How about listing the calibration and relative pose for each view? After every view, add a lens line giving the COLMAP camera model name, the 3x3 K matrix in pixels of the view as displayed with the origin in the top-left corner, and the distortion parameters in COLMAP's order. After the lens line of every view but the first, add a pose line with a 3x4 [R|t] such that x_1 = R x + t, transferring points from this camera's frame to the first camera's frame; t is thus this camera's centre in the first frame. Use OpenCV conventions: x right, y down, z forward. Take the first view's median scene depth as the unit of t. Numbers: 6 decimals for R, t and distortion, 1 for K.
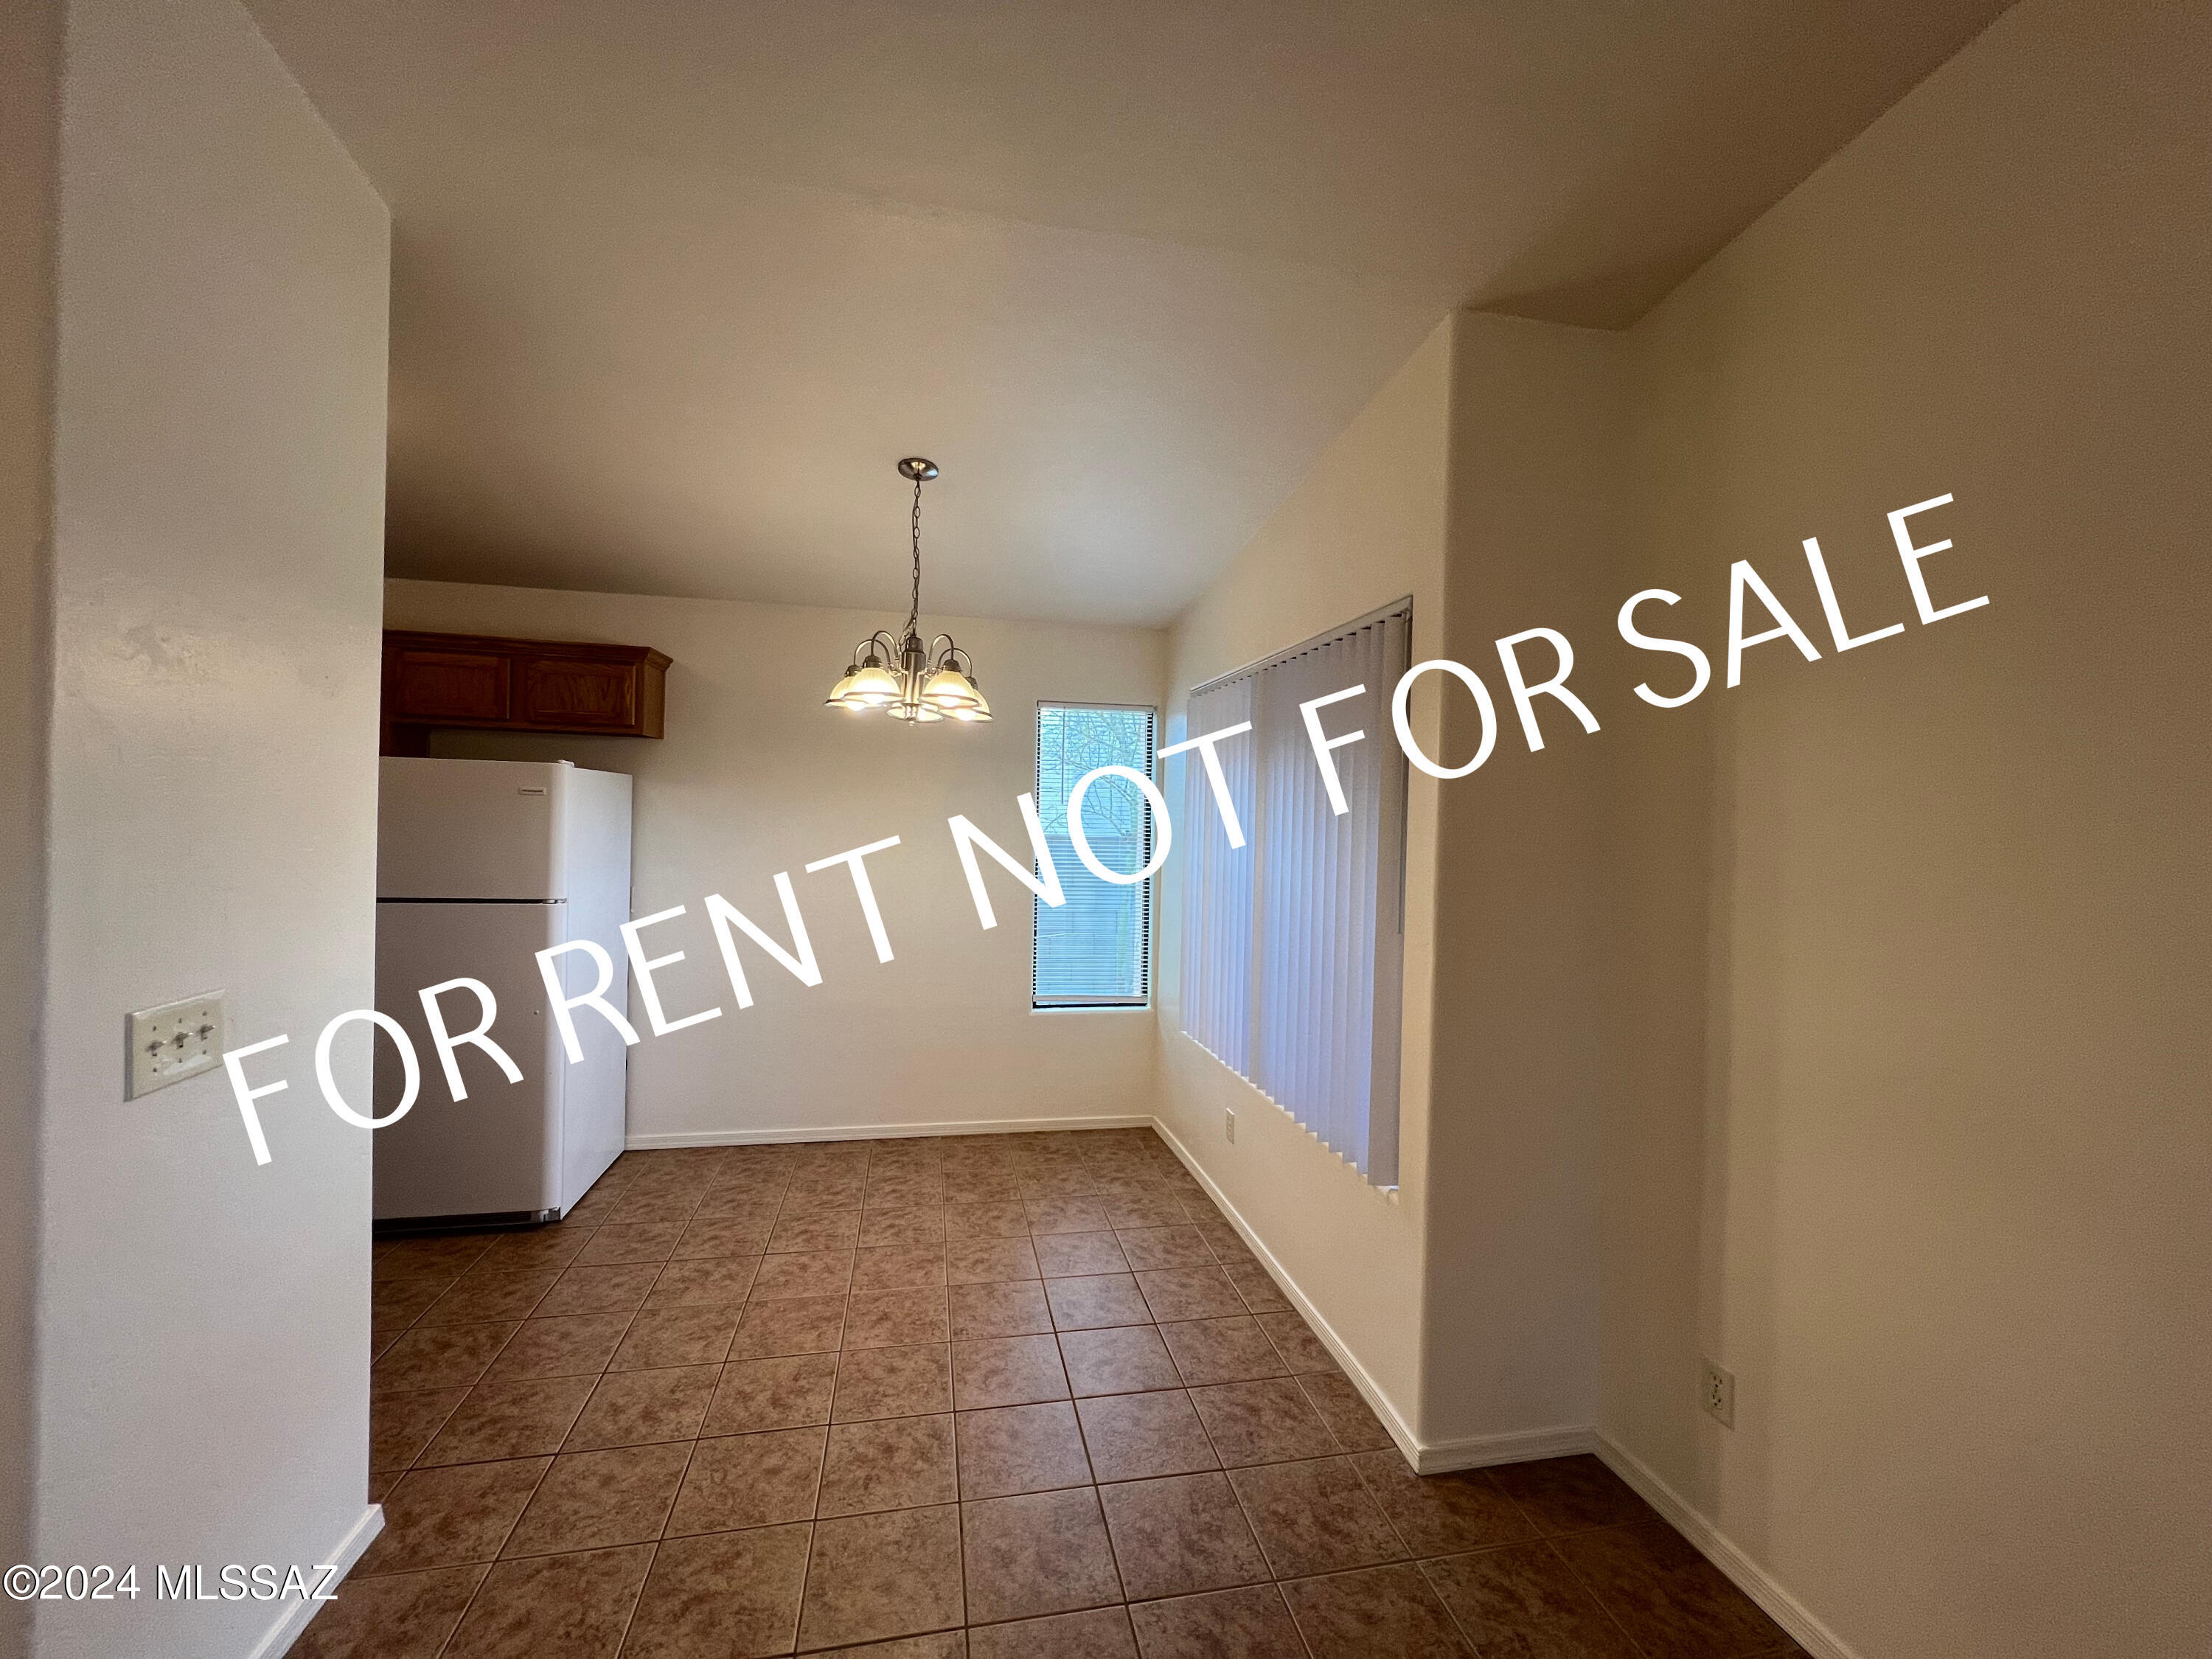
lens RADIAL K [[881.5, 0, 1105.6], [0, 881.5, 831.7], [0, 0, 1]] dist [-0.001493, 0.000691]
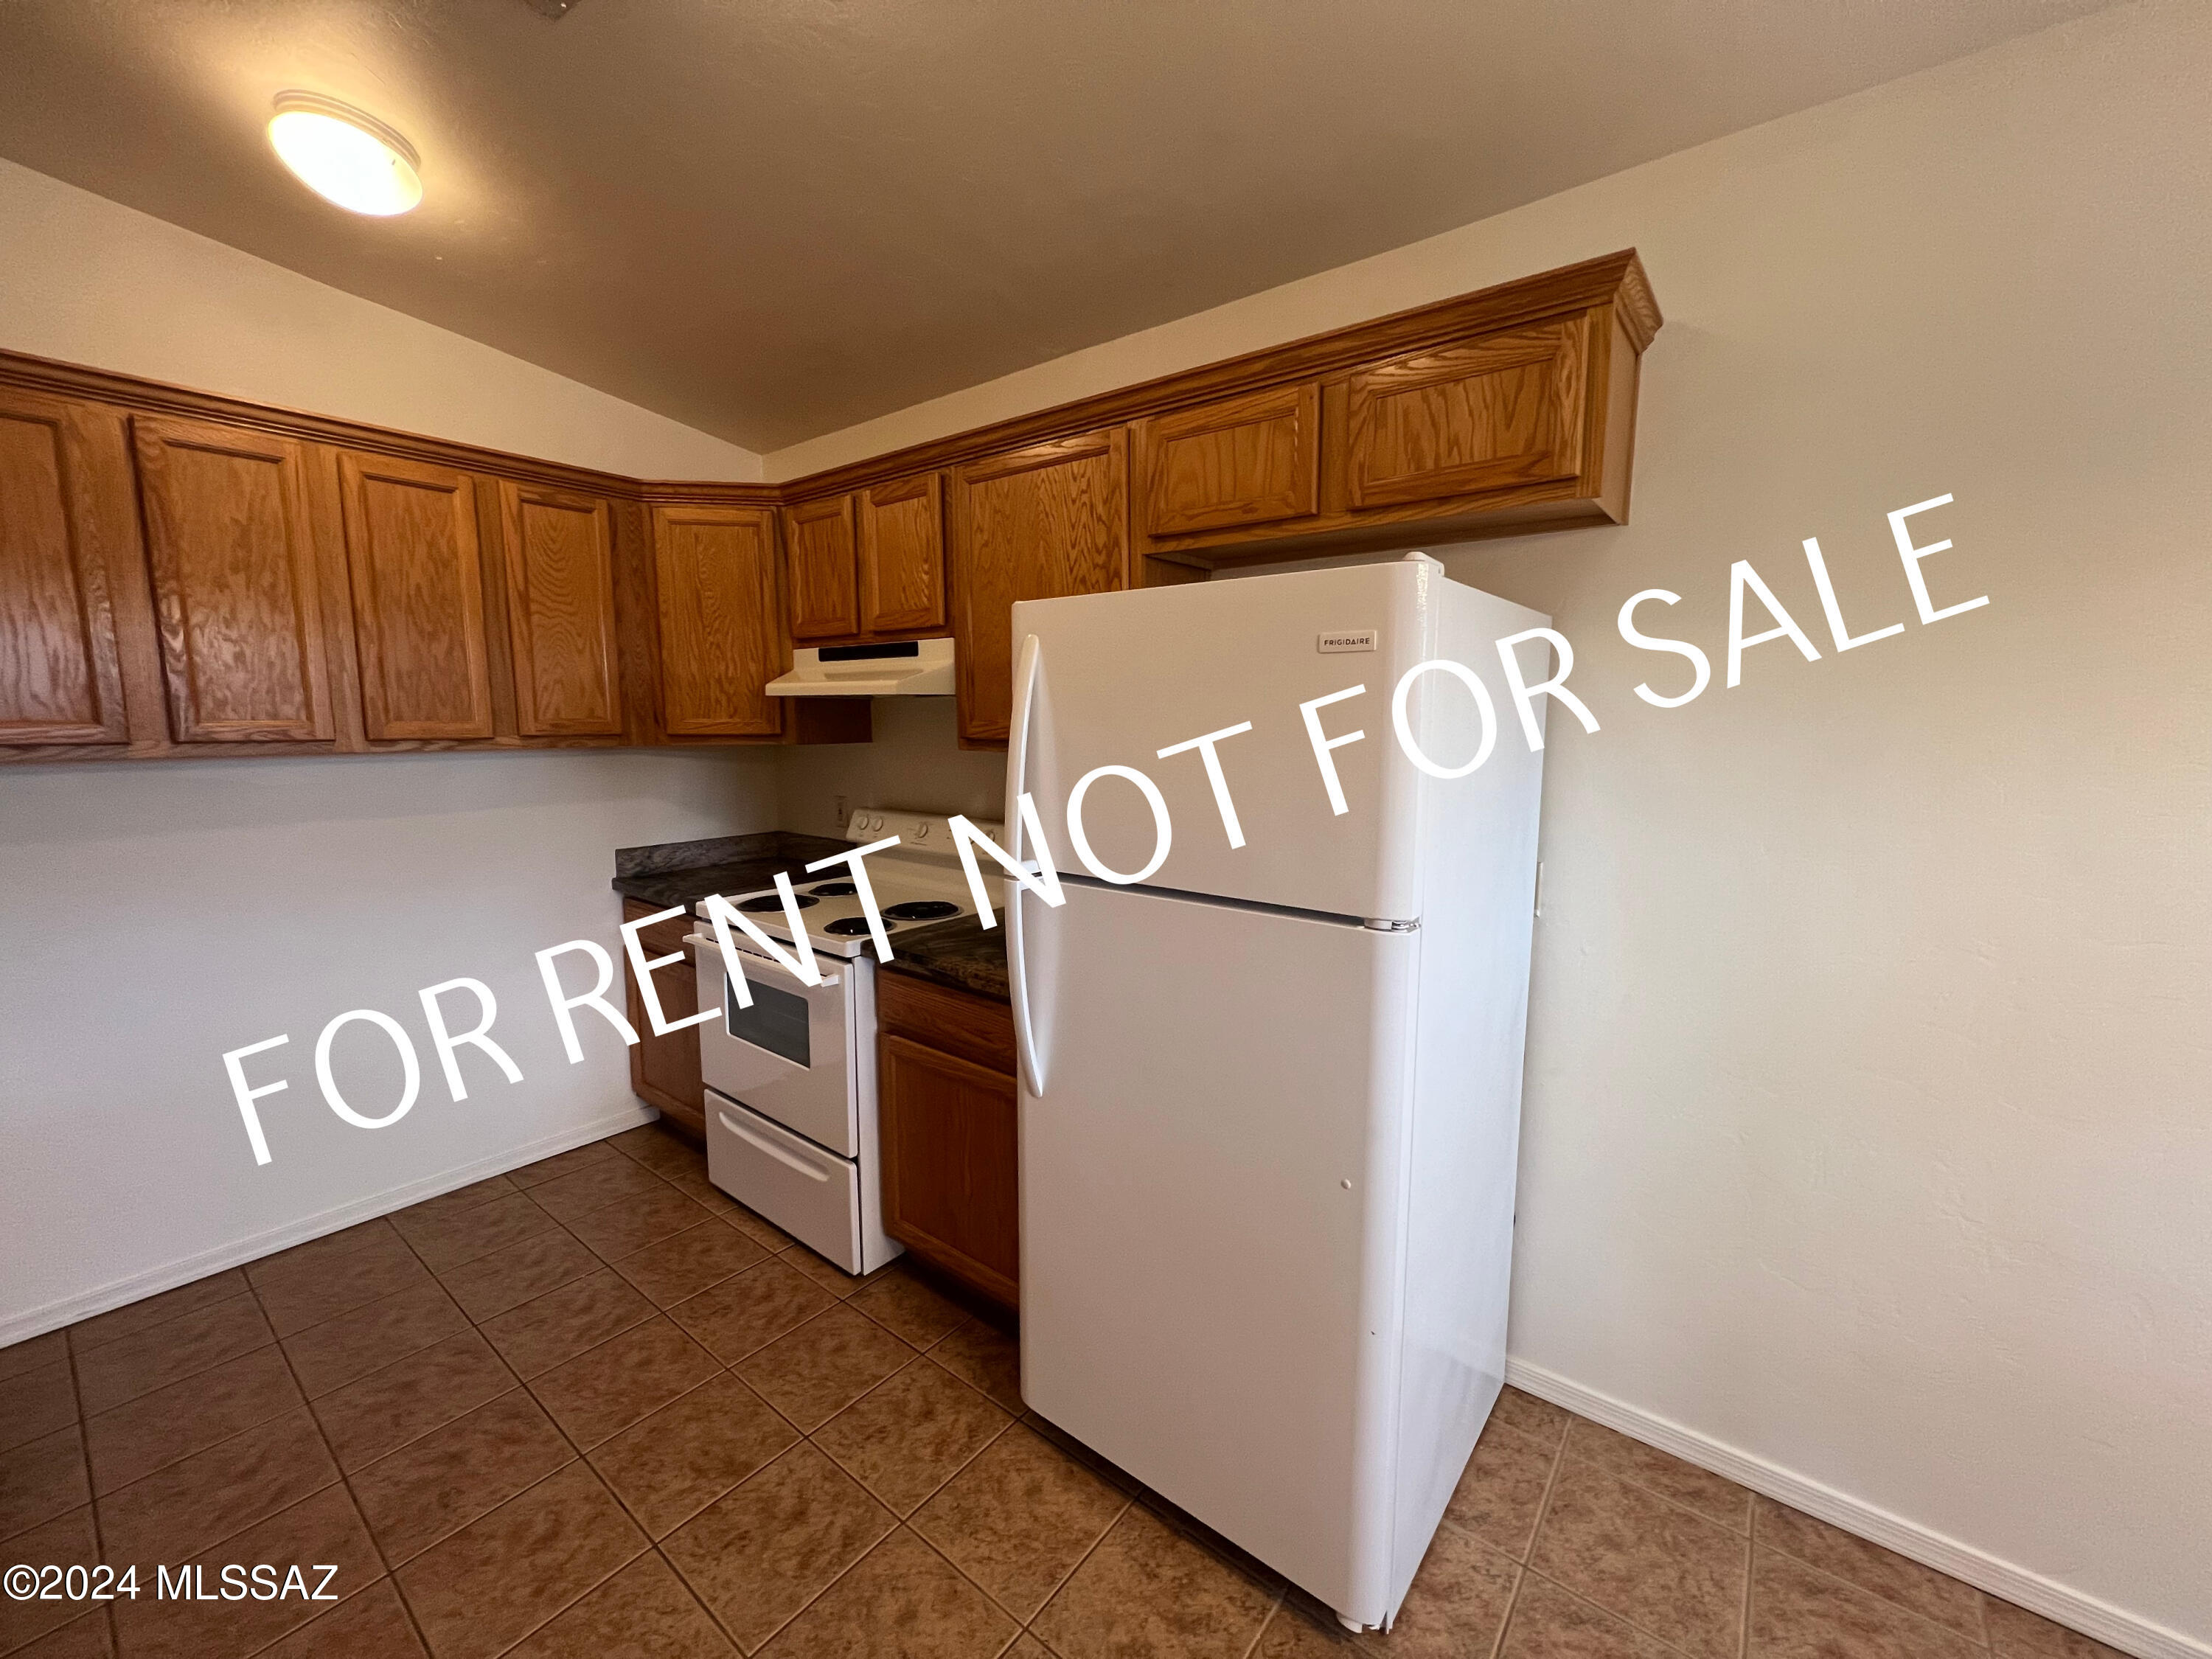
lens RADIAL K [[881.5, 0, 1100.9], [0, 881.5, 825.7], [0, 0, 1]] dist [-0.001493, 0.000691]
pose [[0.640285, 0.070830, -0.764865, -0.450313], [0.009377, 0.994945, 0.099986, -0.005295], [0.768080, -0.071191, 0.636384, 0.716528]]
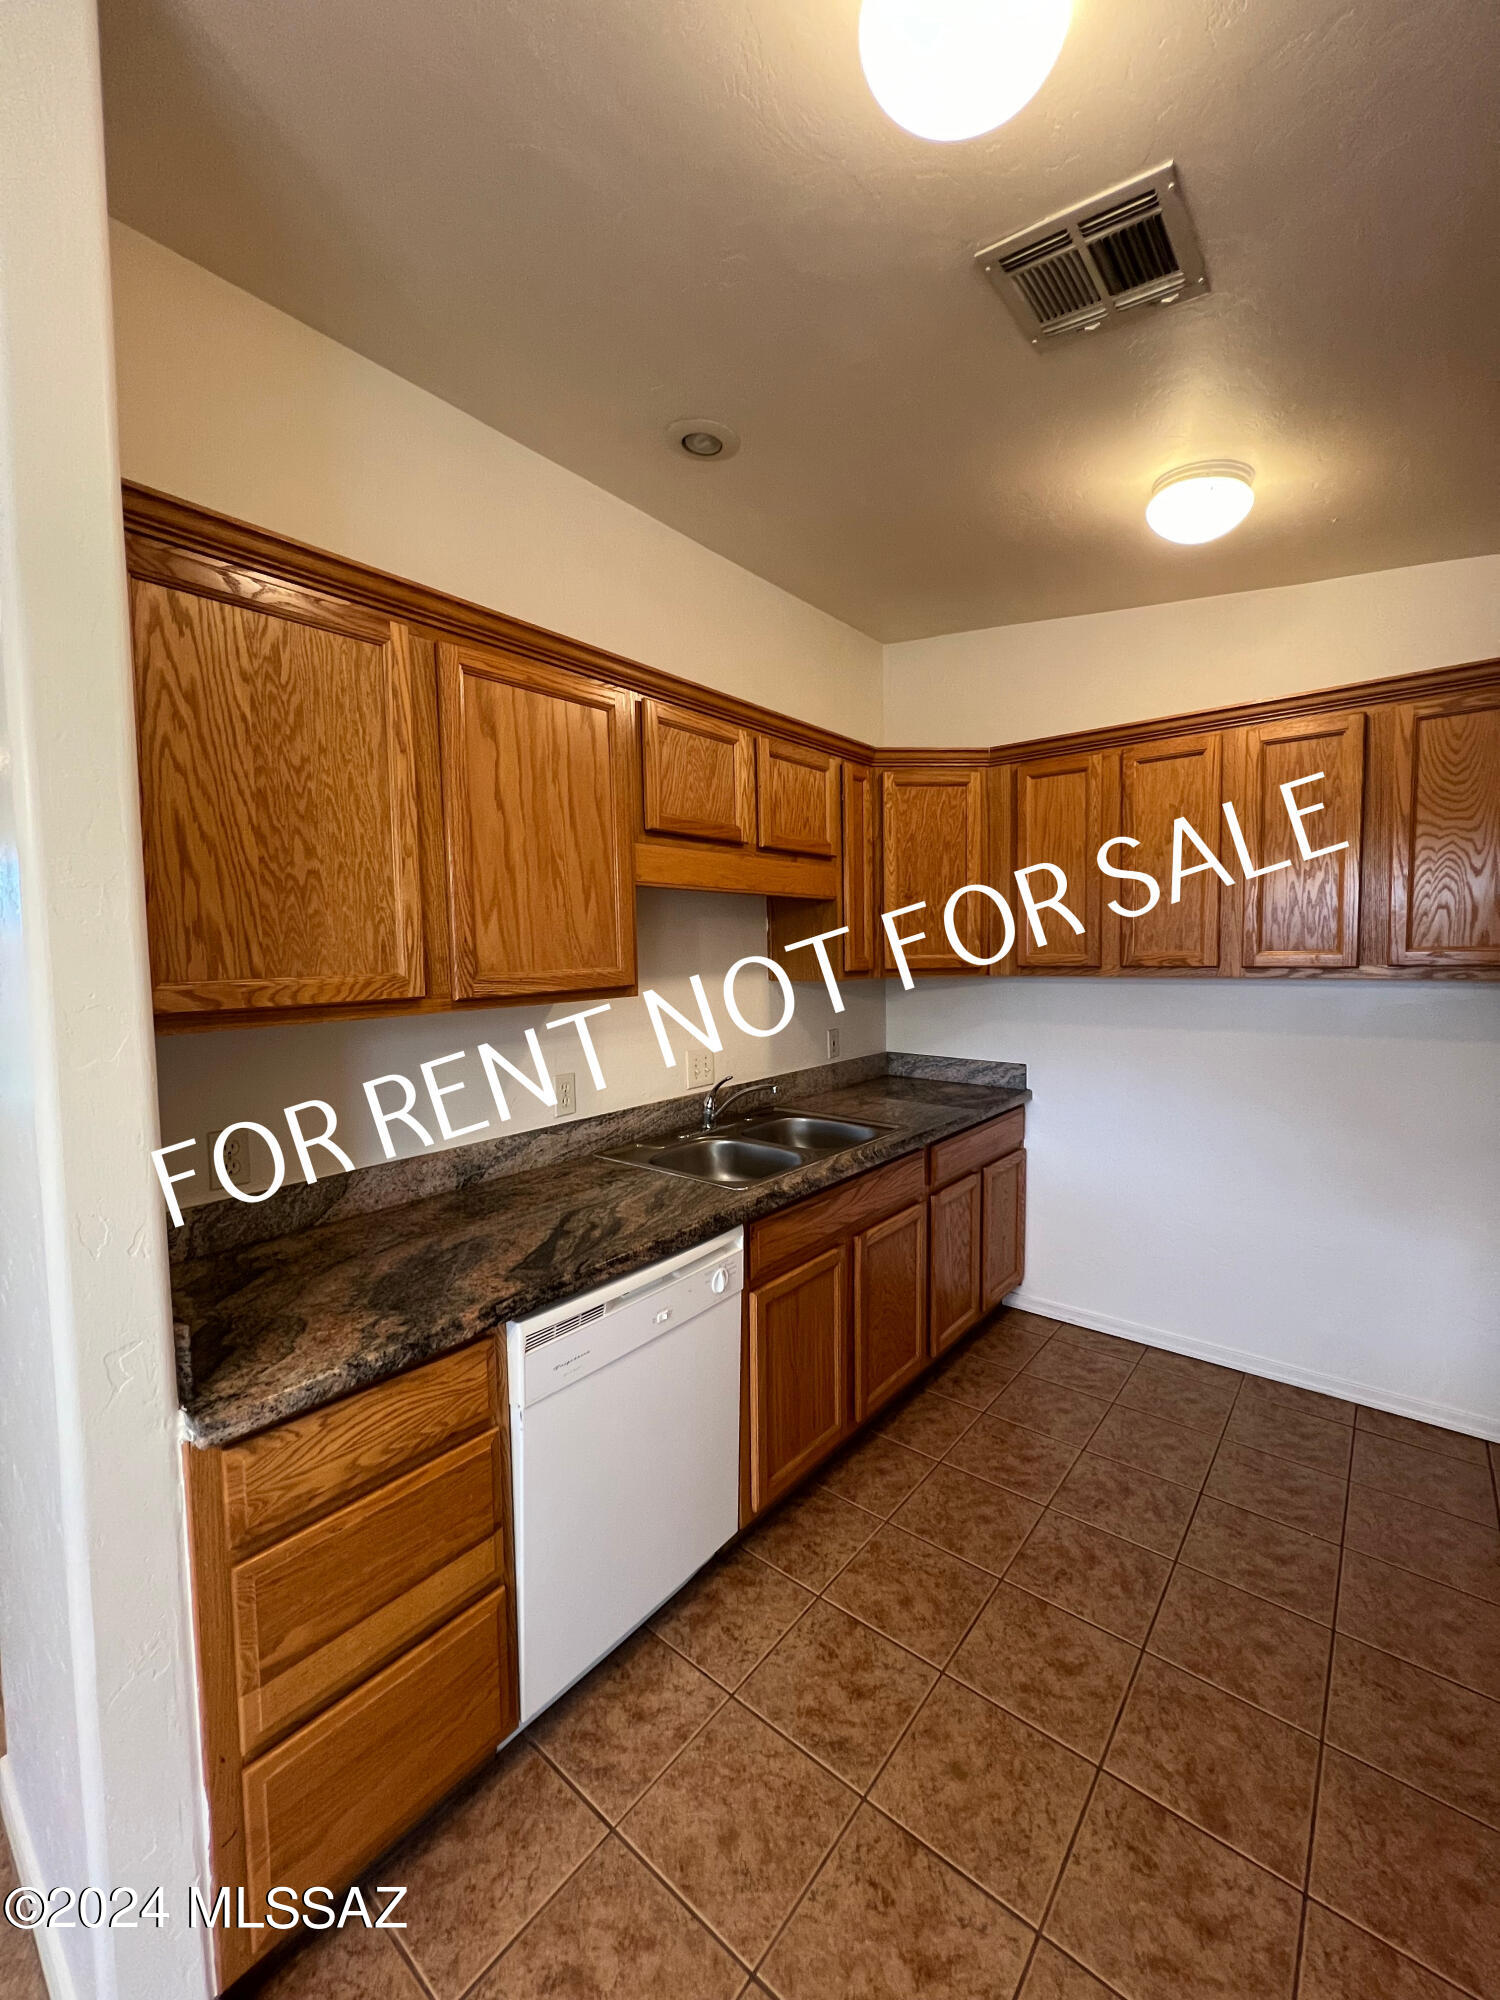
lens RADIAL K [[797.0, 0, 754.3], [0, 797.0, 995.9], [0, 0, 1]] dist [-0.001493, 0.000691]
pose [[-0.778157, 0.026778, -0.627499, -0.543239], [-0.006290, 0.998708, 0.050420, -0.017592], [0.628038, 0.043182, -0.776983, 1.050203]]
